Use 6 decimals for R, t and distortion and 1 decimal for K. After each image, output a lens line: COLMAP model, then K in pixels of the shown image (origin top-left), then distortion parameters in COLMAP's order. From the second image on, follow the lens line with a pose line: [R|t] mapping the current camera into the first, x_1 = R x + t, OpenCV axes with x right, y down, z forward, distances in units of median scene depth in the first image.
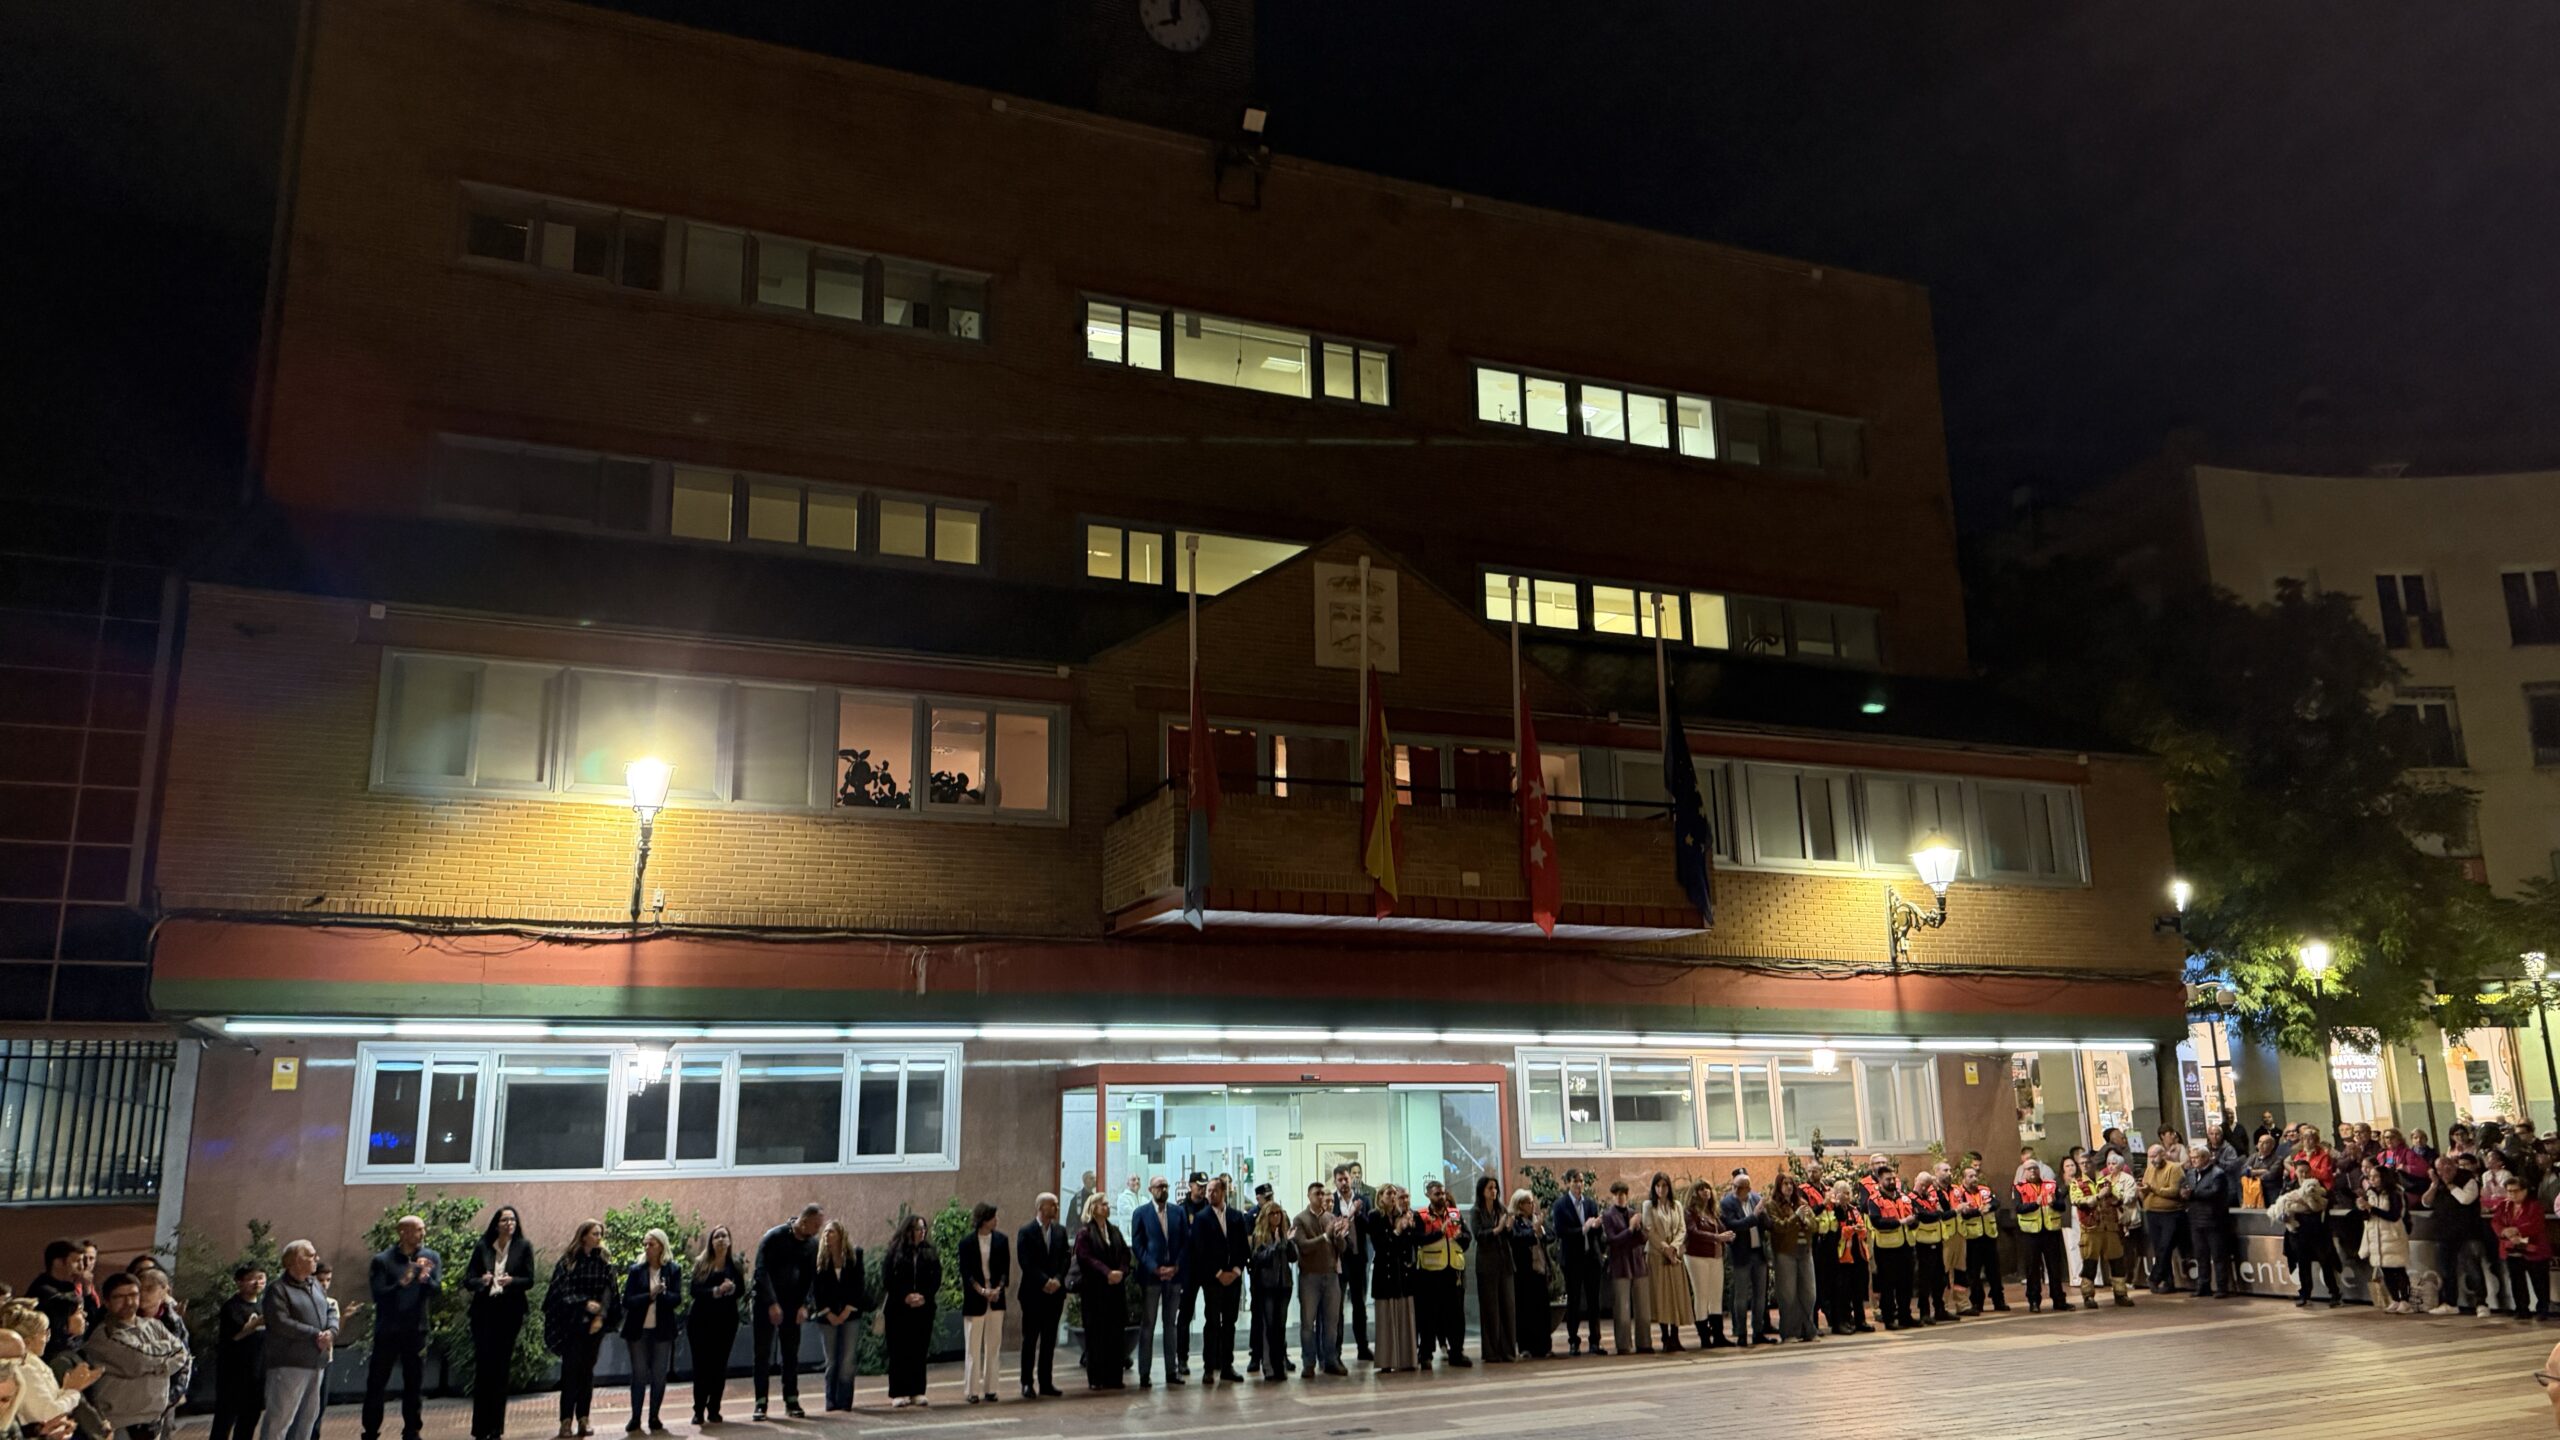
lens RADIAL K [[1681.1, 0, 1270.1], [0, 1681.1, 731.0], [0, 0, 1]] dist [0.060404, -0.064134]
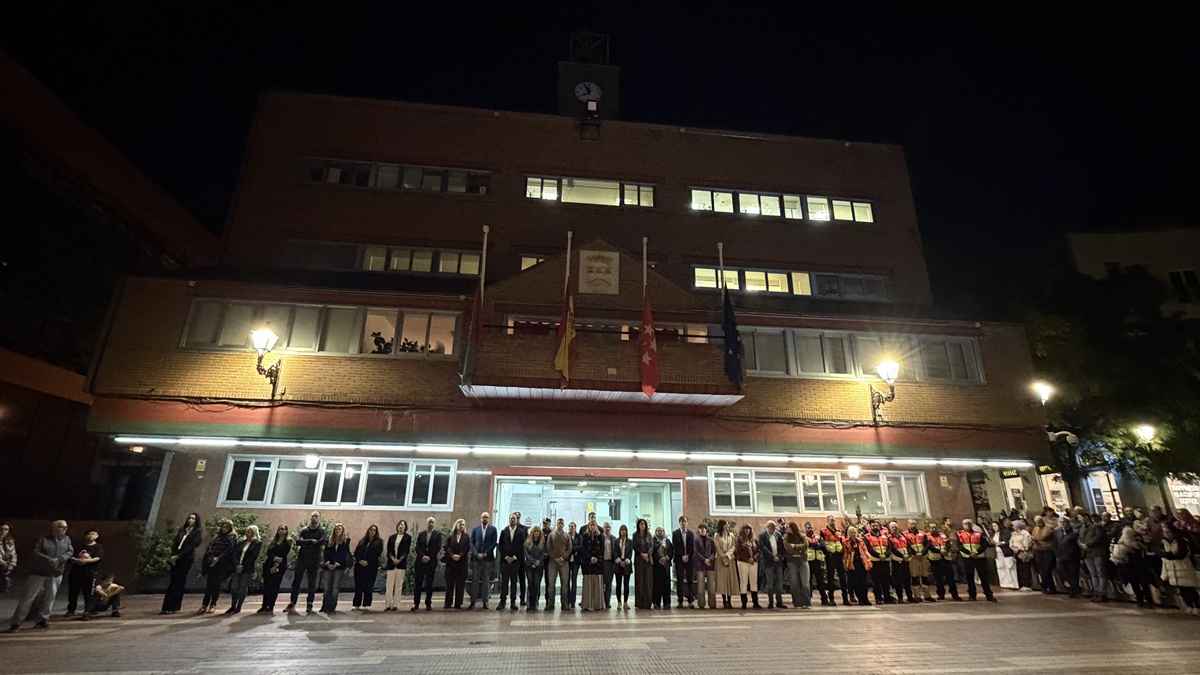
lens RADIAL K [[532.8, 0, 600.0], [0, 532.8, 337.5], [0, 0, 1]] dist [0.000972, 0.000295]
pose [[0.963604, -0.061189, -0.260237, 0.222989], [0.036350, 0.994402, -0.099217, 0.088807], [0.264851, 0.086146, 0.960434, 0.279900]]
